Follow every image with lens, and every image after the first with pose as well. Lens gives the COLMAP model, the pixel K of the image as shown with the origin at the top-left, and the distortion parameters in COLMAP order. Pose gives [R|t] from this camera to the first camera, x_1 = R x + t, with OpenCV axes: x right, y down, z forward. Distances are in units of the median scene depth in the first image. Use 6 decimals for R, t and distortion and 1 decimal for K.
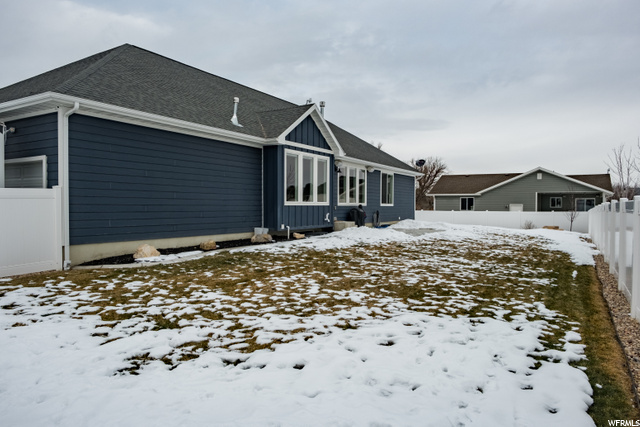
lens RADIAL K [[439.9, 0, 317.5], [0, 439.9, 214.7], [0, 0, 1]] dist [-0.018761, 0.001413]
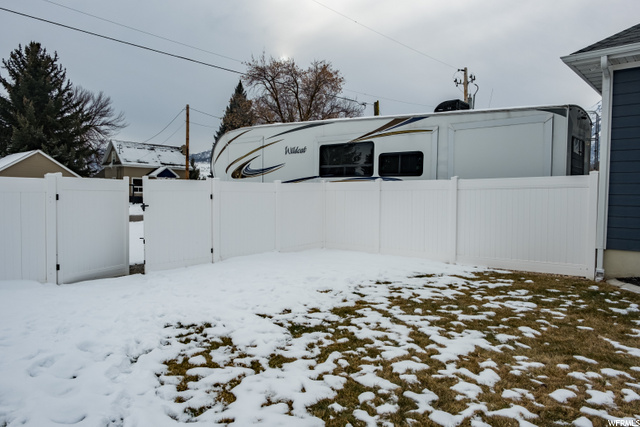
lens RADIAL K [[439.9, 0, 317.5], [0, 439.9, 214.7], [0, 0, 1]] dist [-0.018761, 0.001413]
pose [[-0.203659, 0.036299, -0.978369, 0.510344], [-0.036883, 0.998319, 0.044717, -0.007866], [0.978347, 0.045192, -0.201978, 1.268781]]
